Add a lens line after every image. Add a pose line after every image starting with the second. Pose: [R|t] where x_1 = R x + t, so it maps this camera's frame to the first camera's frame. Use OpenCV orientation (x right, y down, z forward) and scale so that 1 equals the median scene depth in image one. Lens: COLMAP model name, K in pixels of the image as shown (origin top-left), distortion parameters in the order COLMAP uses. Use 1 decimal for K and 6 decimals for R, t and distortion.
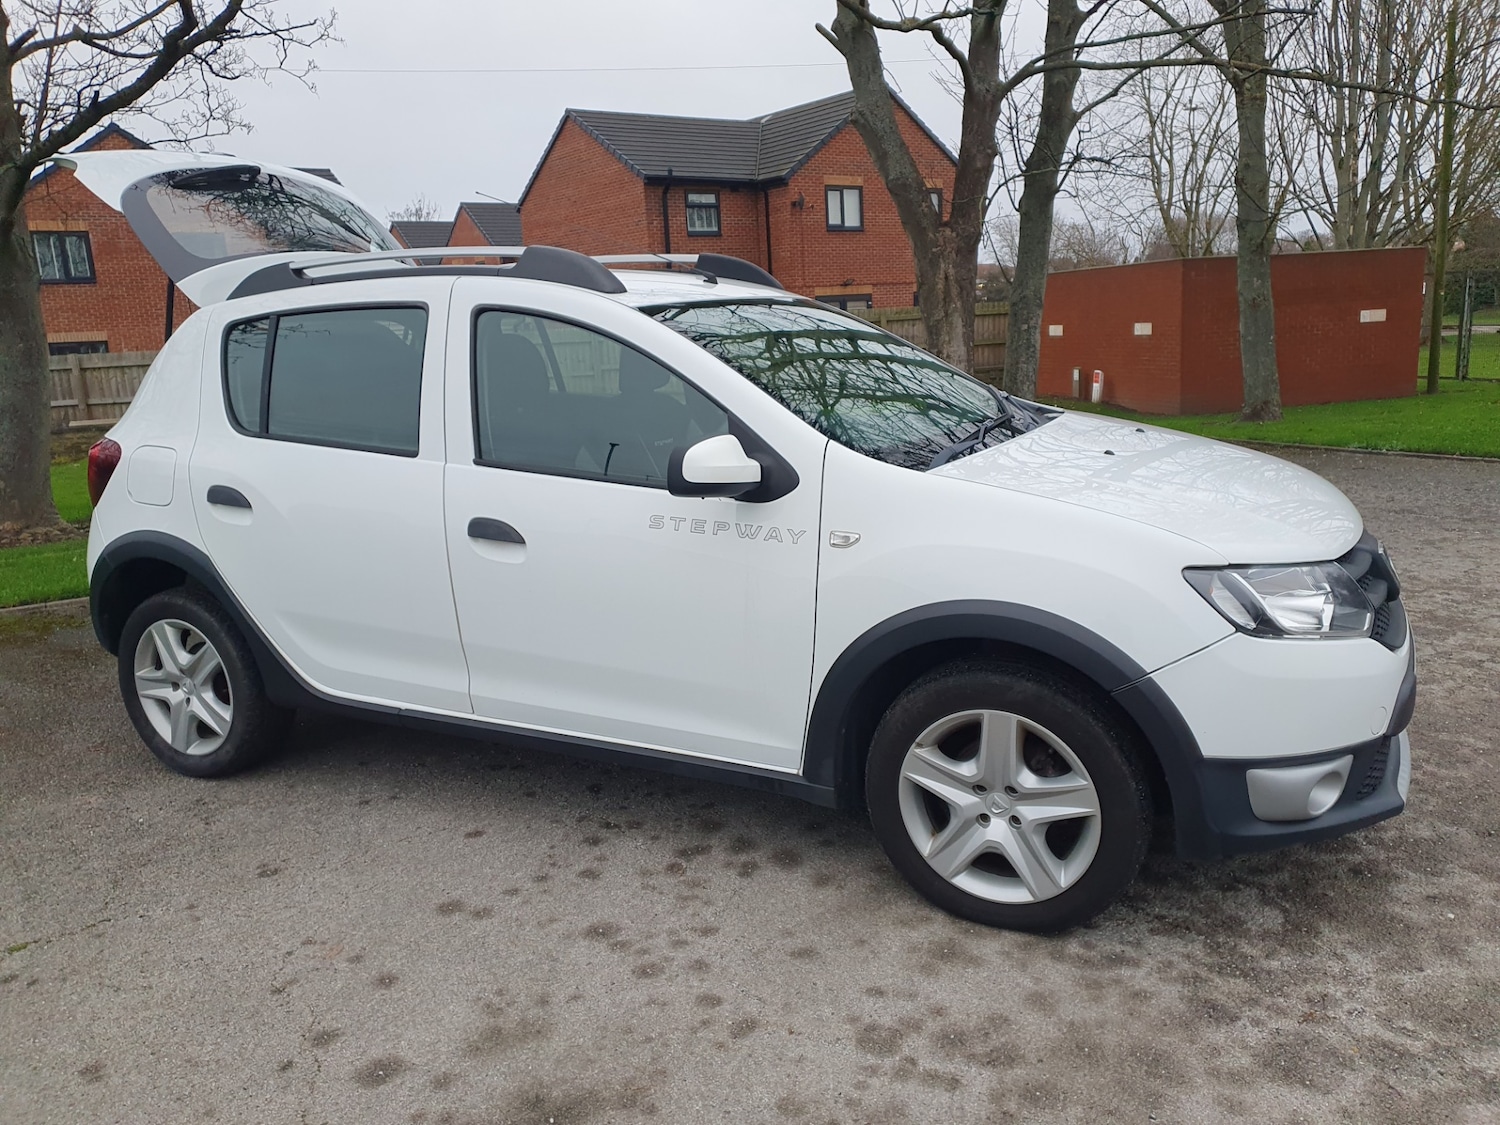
lens RADIAL K [[1141.1, 0, 754.7], [0, 1141.1, 562.0], [0, 0, 1]] dist [0.012205, 0.002821]
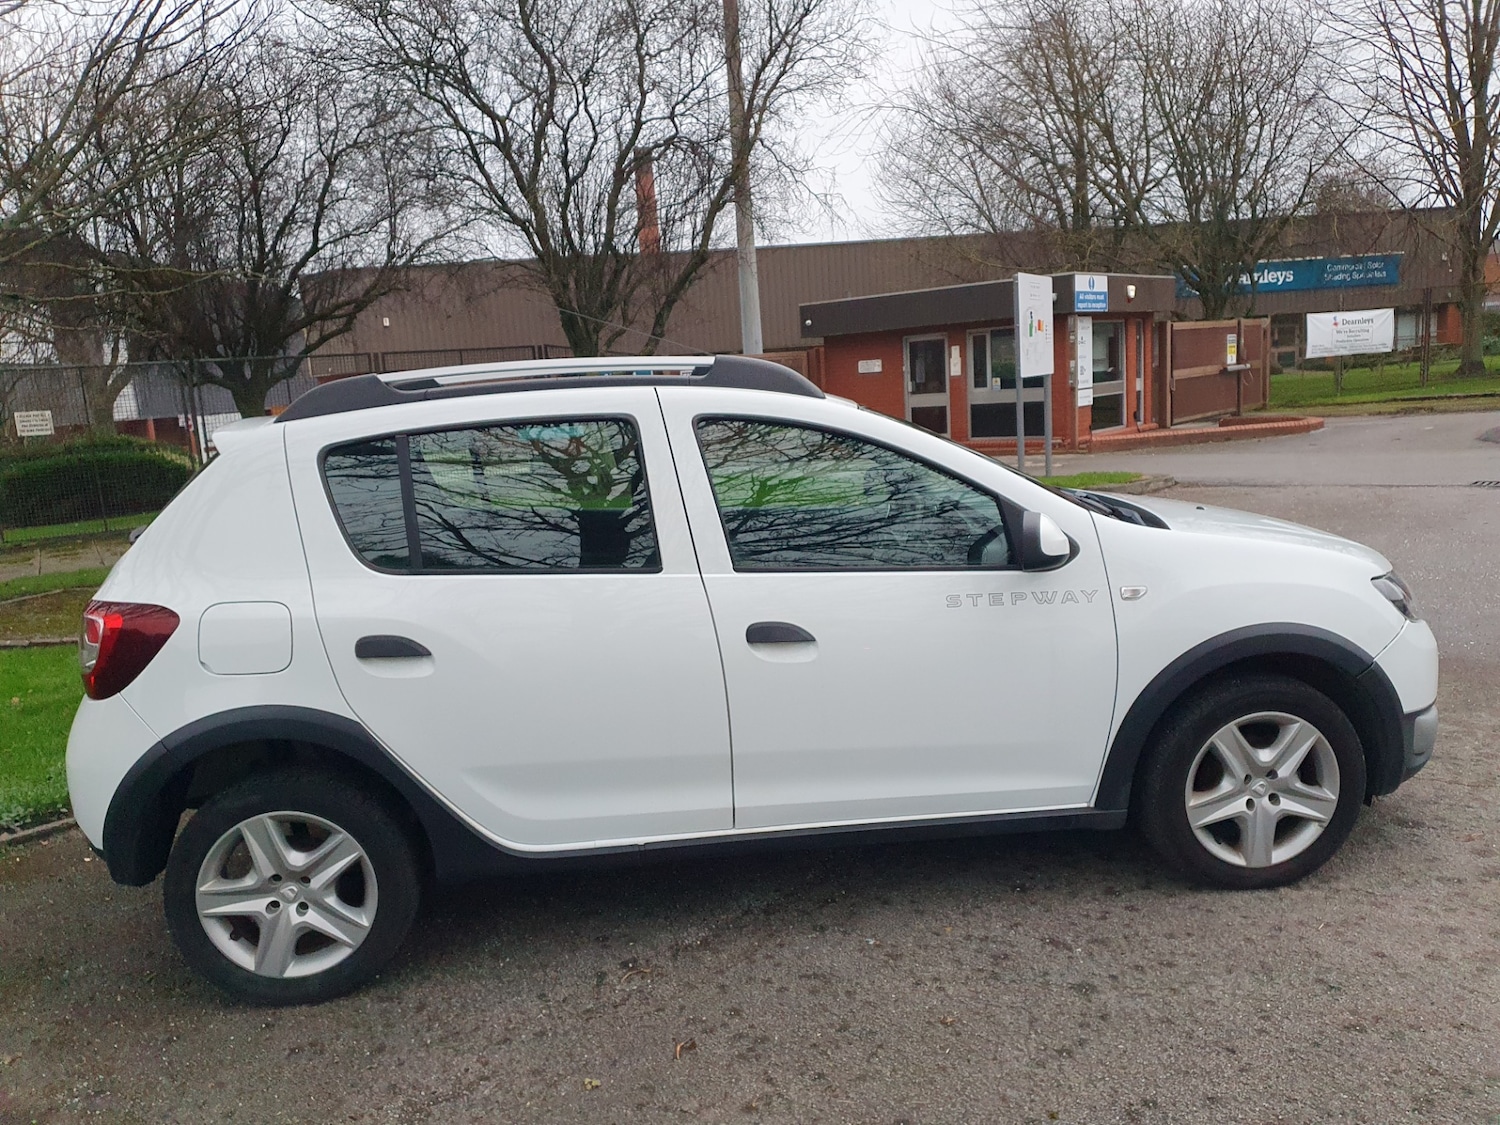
lens RADIAL K [[1146.8, 0, 750.0], [0, 1146.8, 576.3], [0, 0, 1]] dist [0.009987, 0.004413]
pose [[0.848916, -0.103292, 0.518335, -0.734475], [0.145981, 0.988390, -0.042121, -0.037744], [-0.507967, 0.111425, 0.854140, 0.146444]]
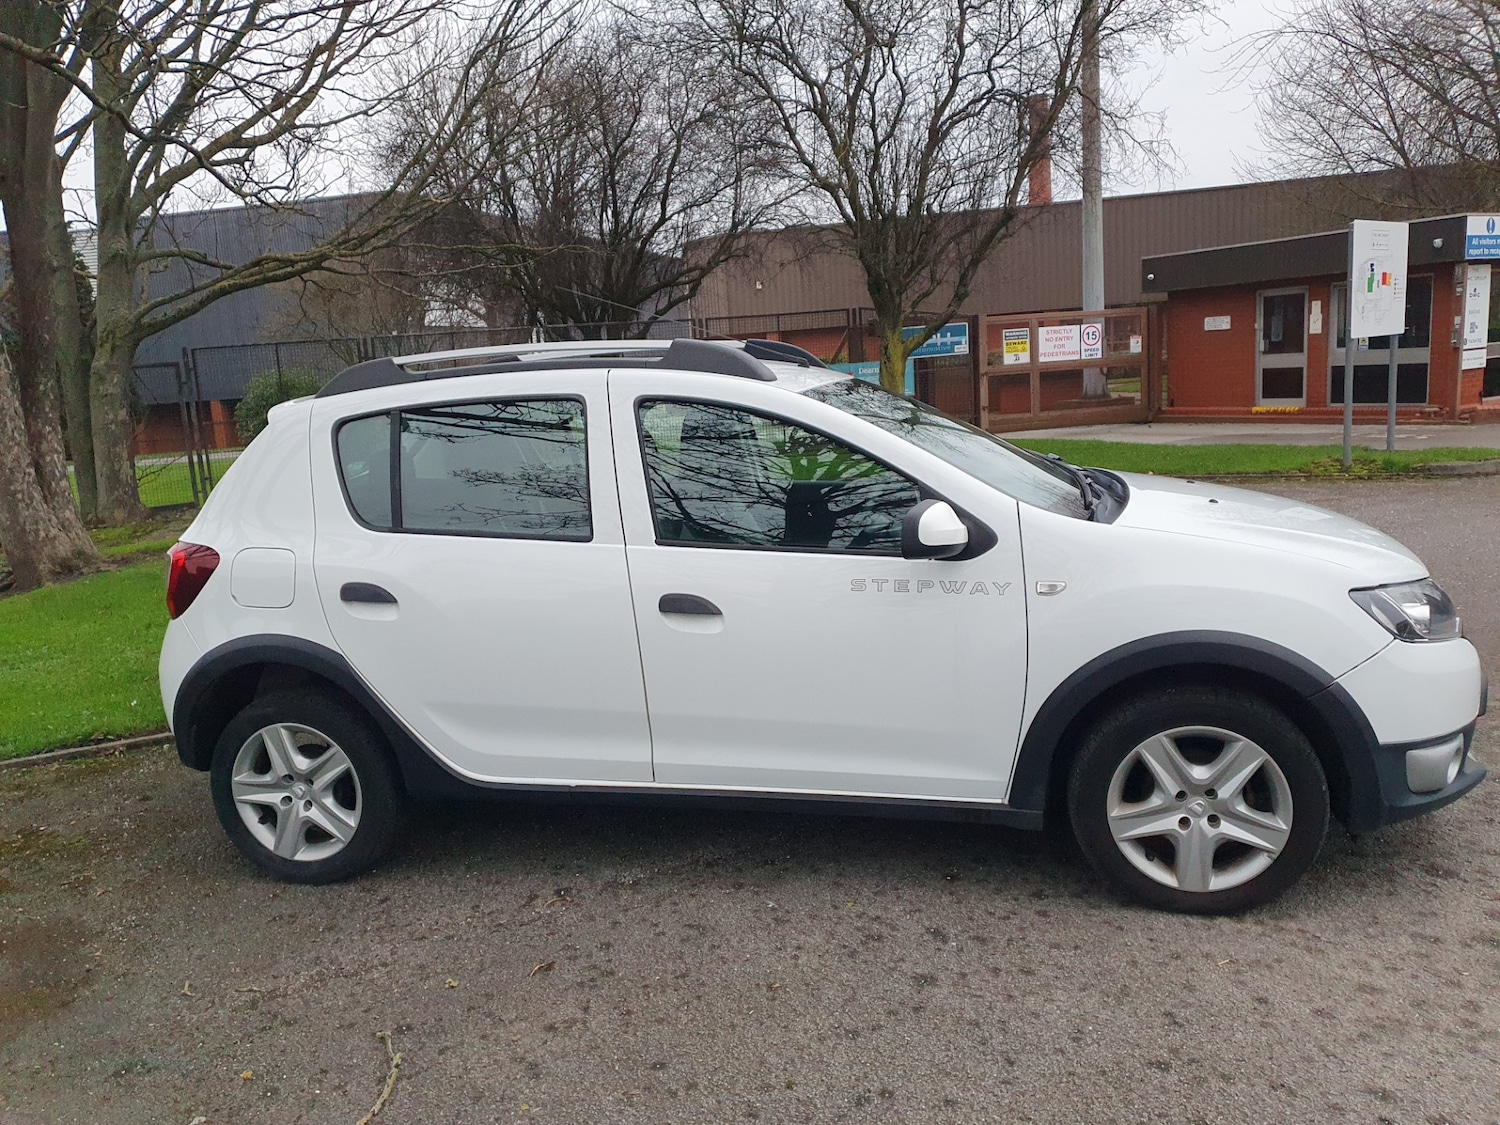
lens RADIAL K [[1139.4, 0, 747.5], [0, 1139.4, 576.9], [0, 0, 1]] dist [0.018486, -0.006832]
pose [[0.973462, -0.064791, 0.219484, -0.389462], [0.075610, 0.996284, -0.041250, -0.006078], [-0.215996, 0.056750, 0.974744, -0.040673]]
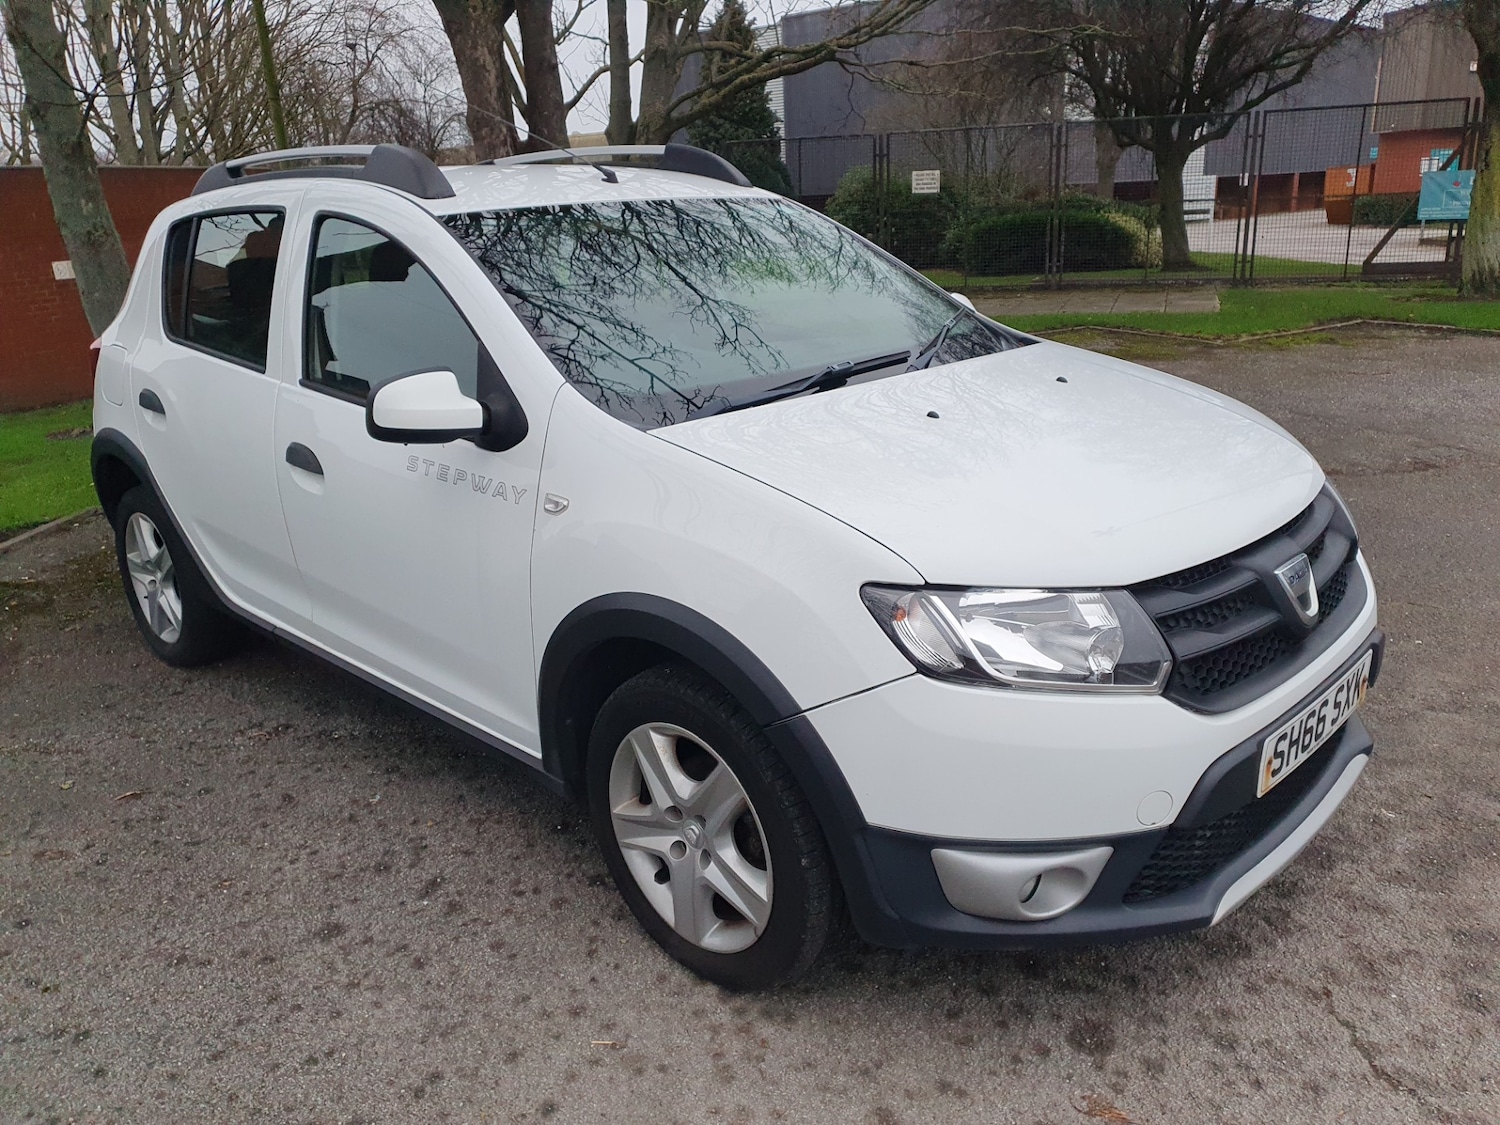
lens RADIAL K [[1153.1, 0, 783.5], [0, 1153.1, 566.9], [0, 0, 1]] dist [0.006027, 0.013245]
pose [[0.957738, 0.093131, -0.272149, 0.400860], [-0.065547, 0.991904, 0.108766, -0.065084], [0.280076, -0.086331, 0.956088, 0.183411]]
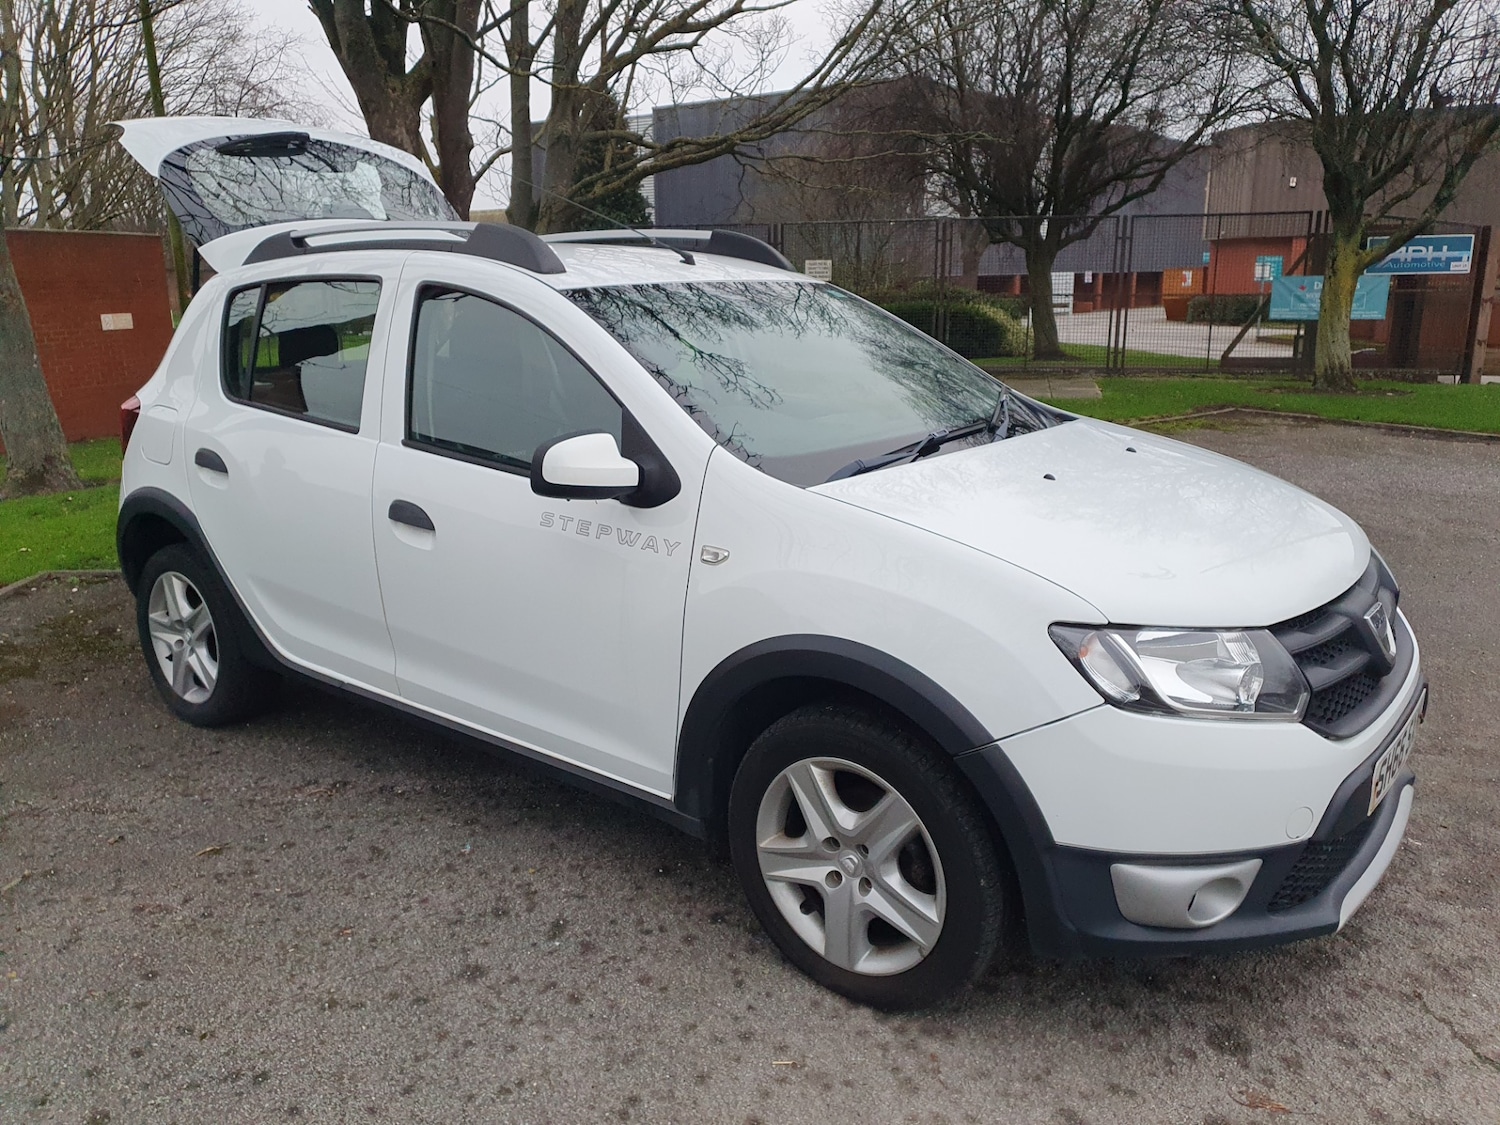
lens RADIAL K [[1150.8, 0, 761.8], [0, 1150.8, 563.2], [0, 0, 1]] dist [0.007094, 0.011300]
pose [[0.980573, 0.079337, -0.179394, 0.235533], [-0.074798, 0.996687, 0.031938, -0.038430], [0.181333, -0.017899, 0.983259, 0.081358]]
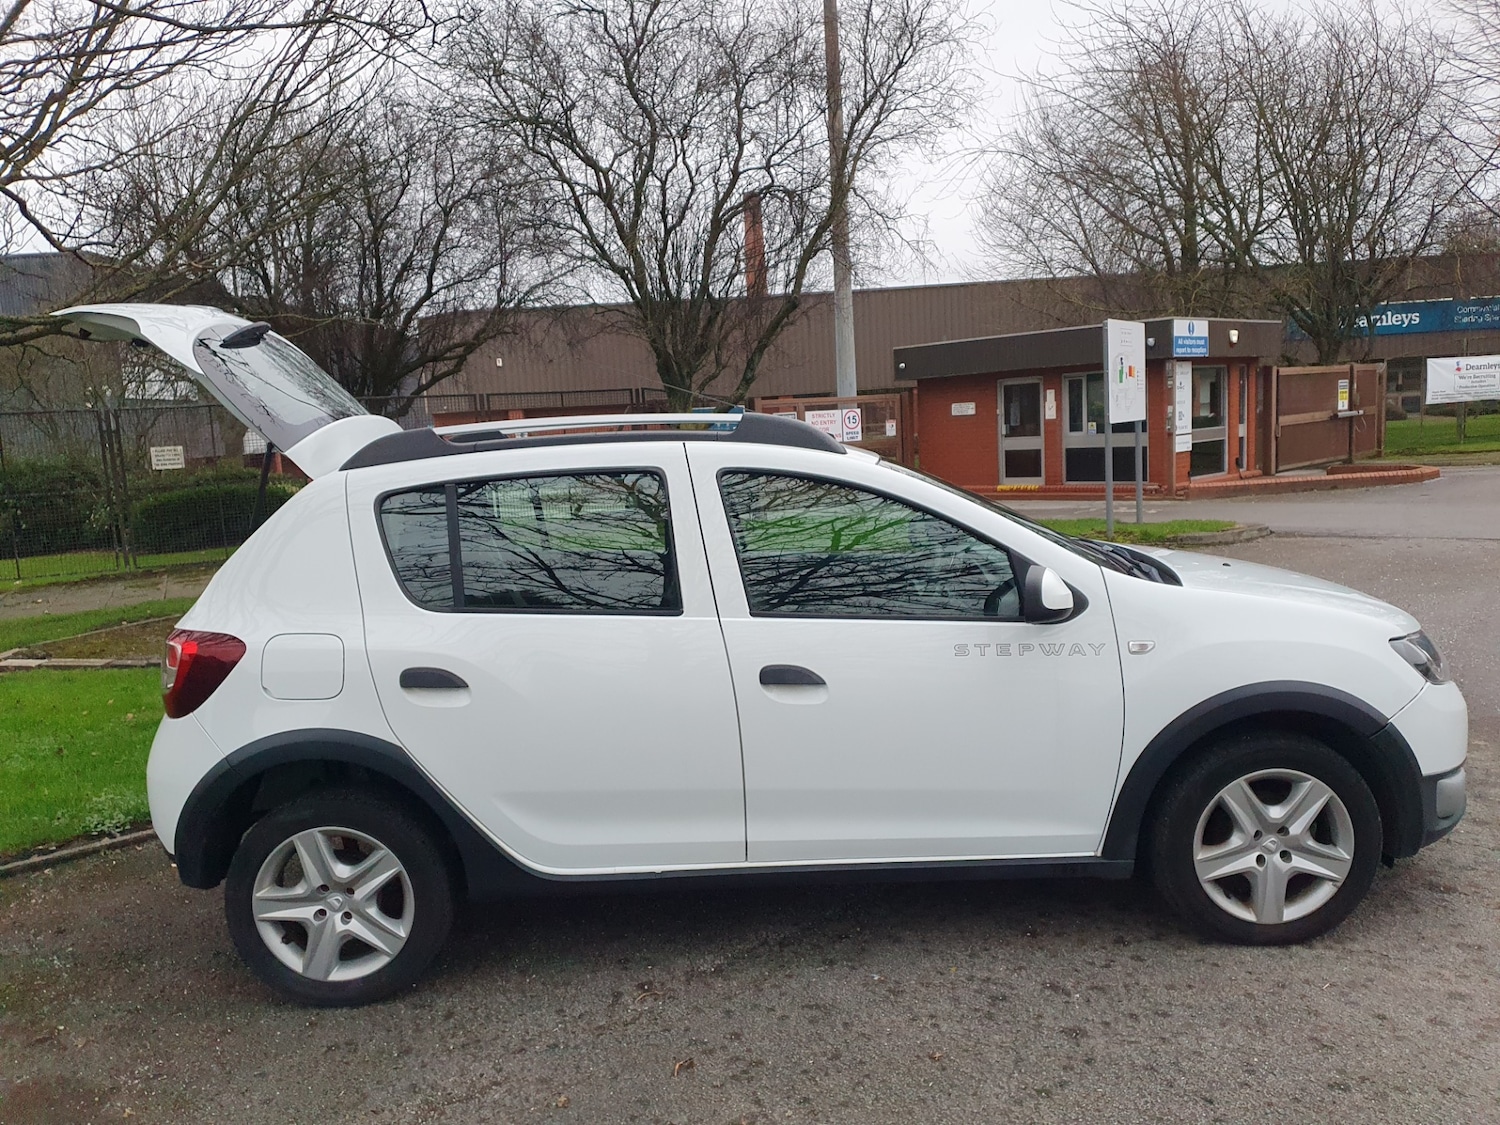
lens RADIAL K [[1142.9, 0, 744.2], [0, 1142.9, 583.4], [0, 0, 1]] dist [0.008674, 0.006004]
pose [[0.895051, -0.069821, 0.440465, -0.696125], [0.117102, 0.989806, -0.081059, -0.031931], [-0.430315, 0.124131, 0.894103, 0.066090]]
